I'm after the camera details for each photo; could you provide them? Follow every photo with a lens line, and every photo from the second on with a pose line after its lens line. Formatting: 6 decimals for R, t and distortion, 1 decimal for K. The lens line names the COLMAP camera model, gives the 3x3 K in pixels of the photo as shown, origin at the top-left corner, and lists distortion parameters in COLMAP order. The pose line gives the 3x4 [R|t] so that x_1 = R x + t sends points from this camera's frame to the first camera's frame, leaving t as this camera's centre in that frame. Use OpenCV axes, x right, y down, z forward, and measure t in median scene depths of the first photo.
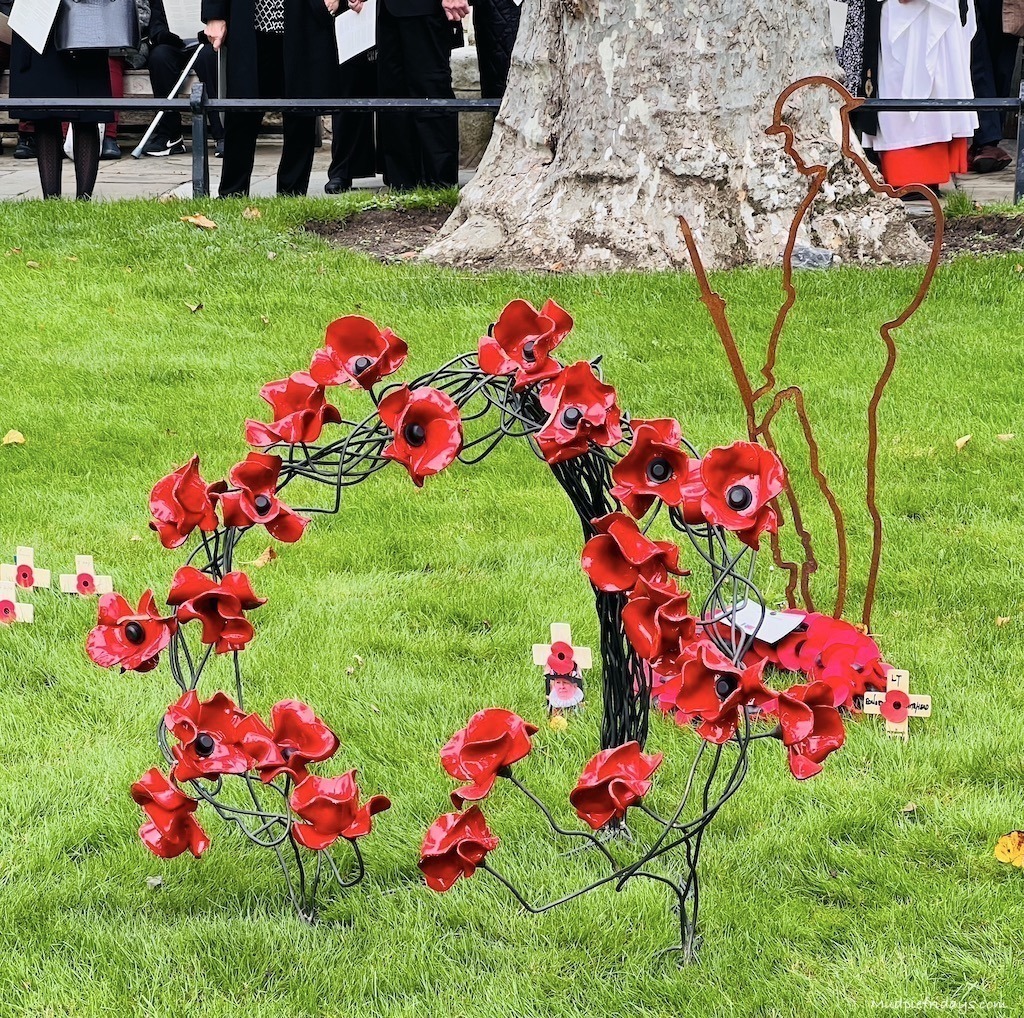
lens RADIAL K [[2011.0, 0, 512.0], [0, 2011.0, 509.7], [0, 0, 1]] dist [0.085755, 0.000000]
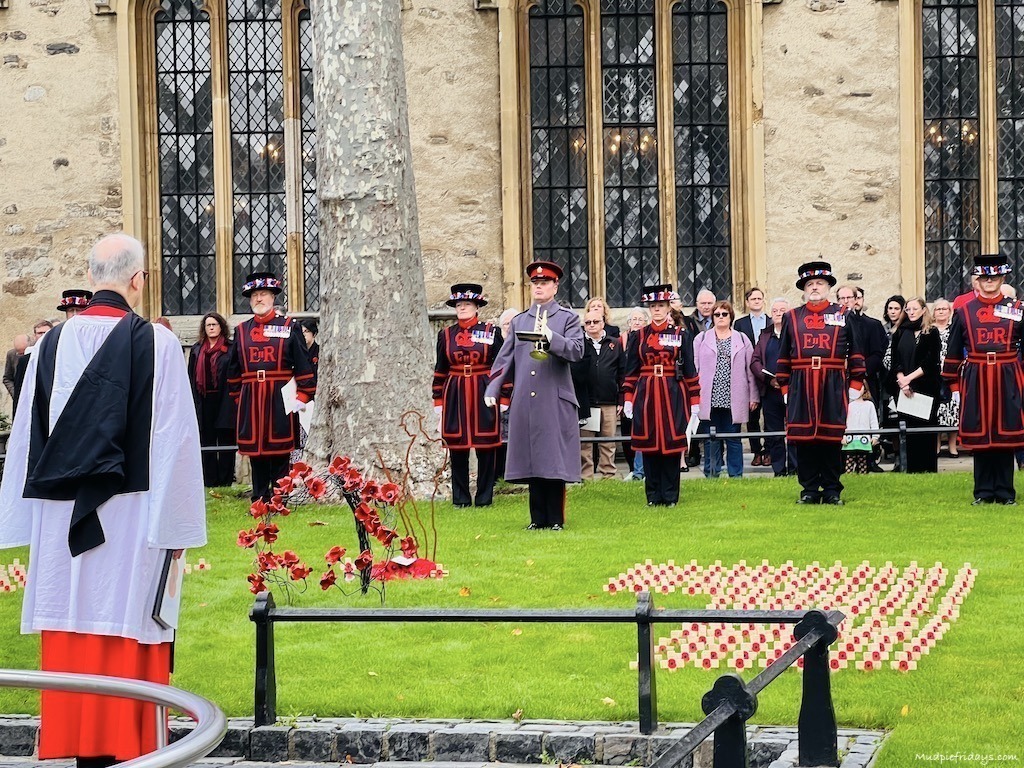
lens RADIAL K [[2296.5, 0, 512.1], [0, 2296.5, 384.5], [0, 0, 1]] dist [-0.016280, 0.000000]
pose [[0.991666, -0.020456, 0.127202, -0.138121], [0.053399, 0.963776, -0.261312, 0.581257], [-0.117249, 0.265927, 0.956836, -2.100066]]
